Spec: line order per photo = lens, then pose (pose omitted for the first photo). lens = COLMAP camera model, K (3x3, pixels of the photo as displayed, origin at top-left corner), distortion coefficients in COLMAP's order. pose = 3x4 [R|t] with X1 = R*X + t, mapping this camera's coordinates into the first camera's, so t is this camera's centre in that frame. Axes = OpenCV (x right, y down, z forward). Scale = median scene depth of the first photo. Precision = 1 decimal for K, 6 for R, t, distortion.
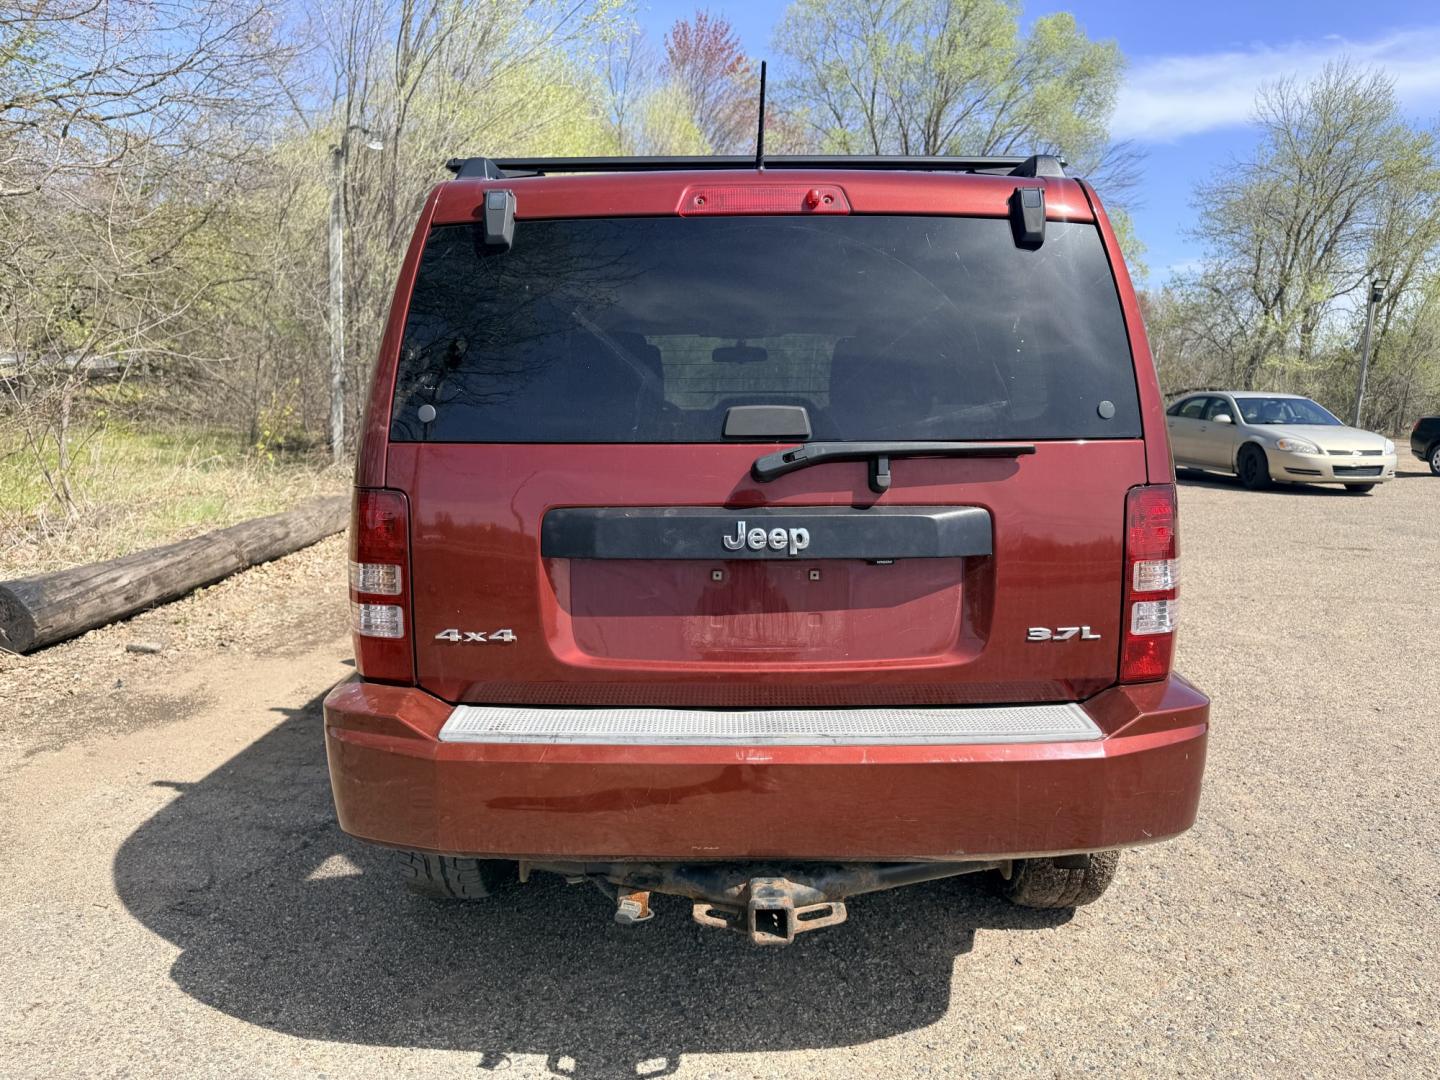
lens RADIAL K [[1034.0, 0, 726.2], [0, 1034.0, 576.1], [0, 0, 1]] dist [-0.011933, 0.000788]
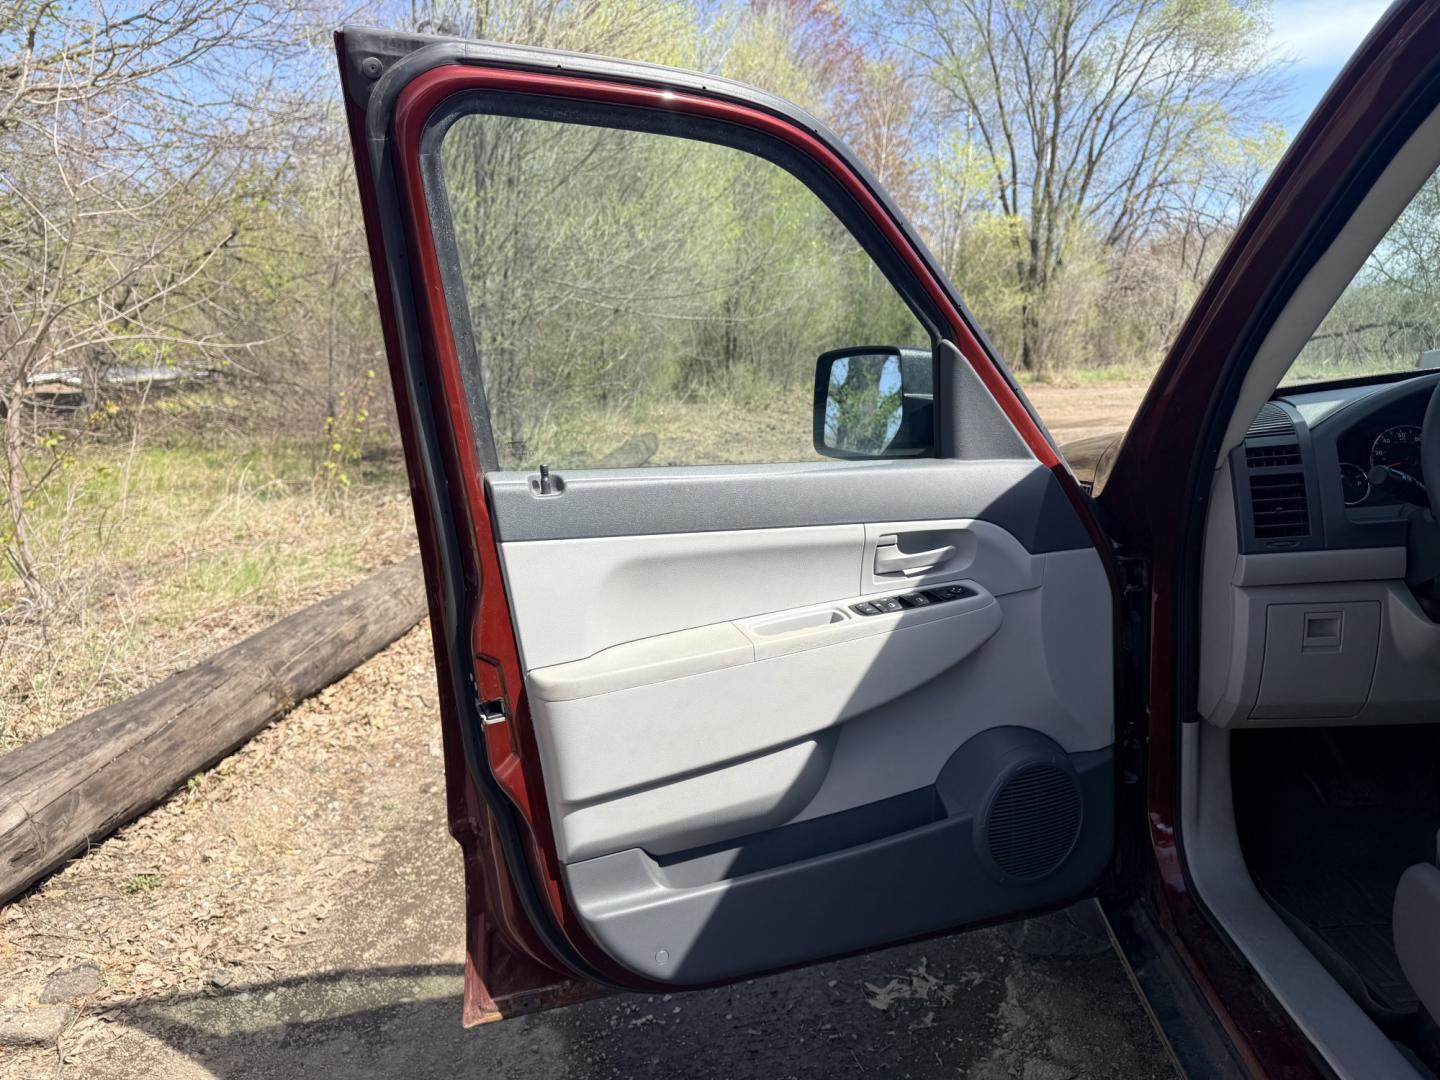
lens RADIAL K [[1034.0, 0, 726.2], [0, 1034.0, 576.1], [0, 0, 1]] dist [-0.011933, 0.000788]
pose [[0.995358, -0.048941, -0.082874, -0.203135], [0.050890, 0.998471, 0.021574, -0.088234], [0.081692, -0.025691, 0.996326, 0.519553]]
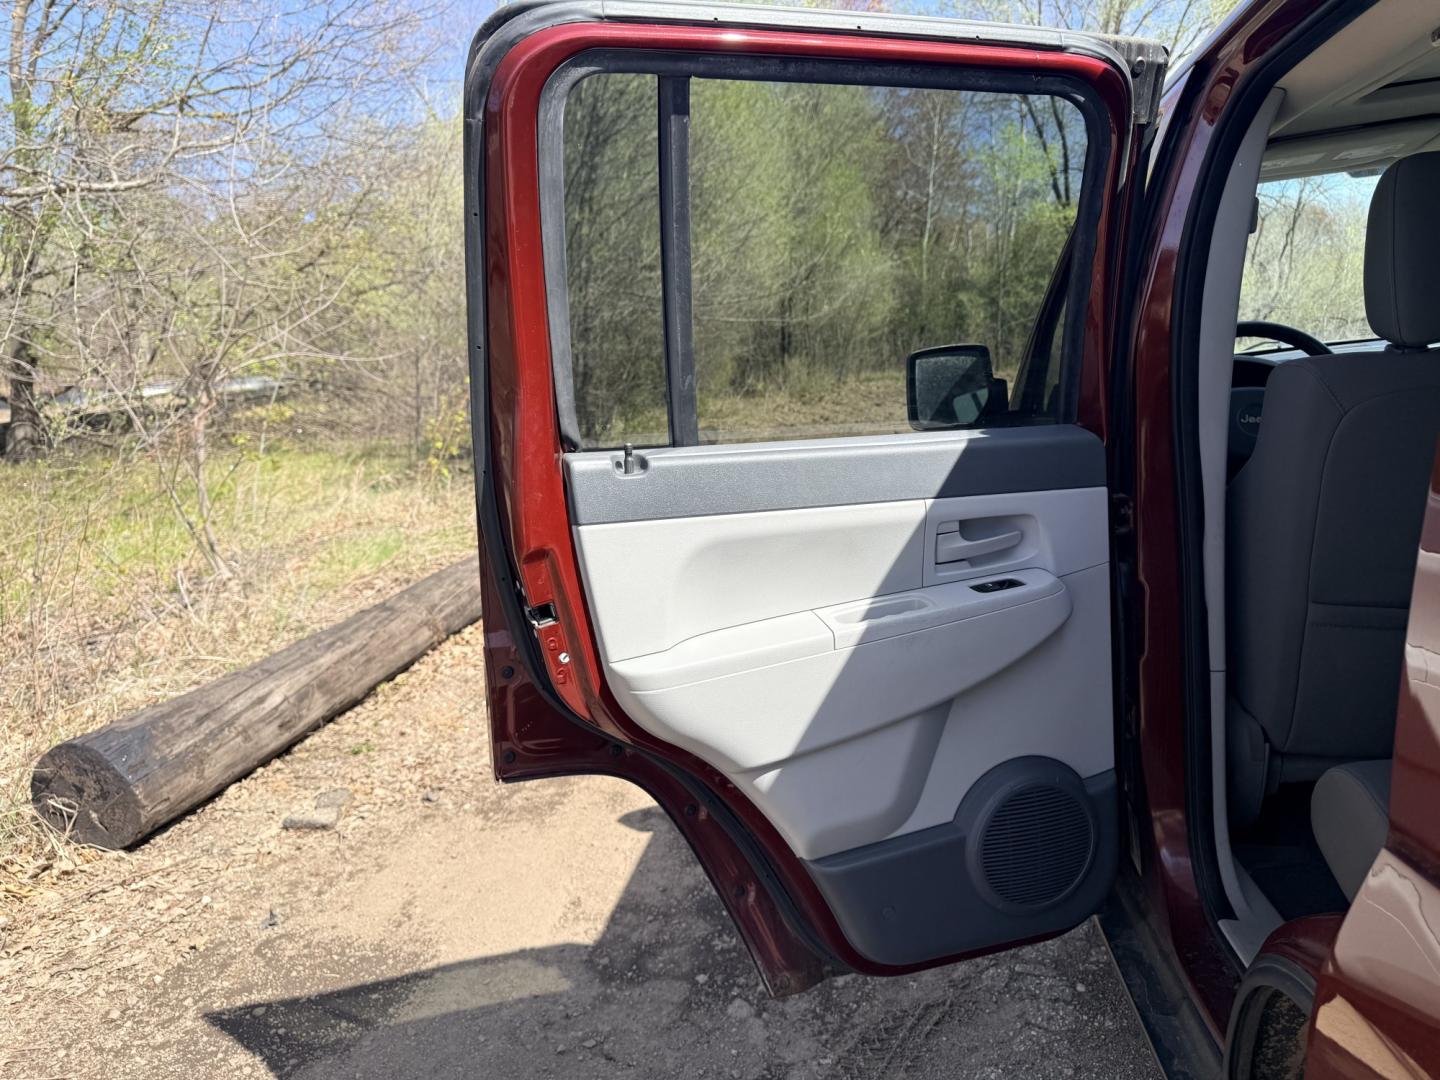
lens RADIAL K [[1034.0, 0, 726.2], [0, 1034.0, 576.1], [0, 0, 1]] dist [-0.011933, 0.000788]
pose [[0.987451, -0.067794, -0.142634, -0.183997], [0.071652, 0.997185, 0.022083, -0.060902], [0.140736, -0.032026, 0.989529, 0.356670]]
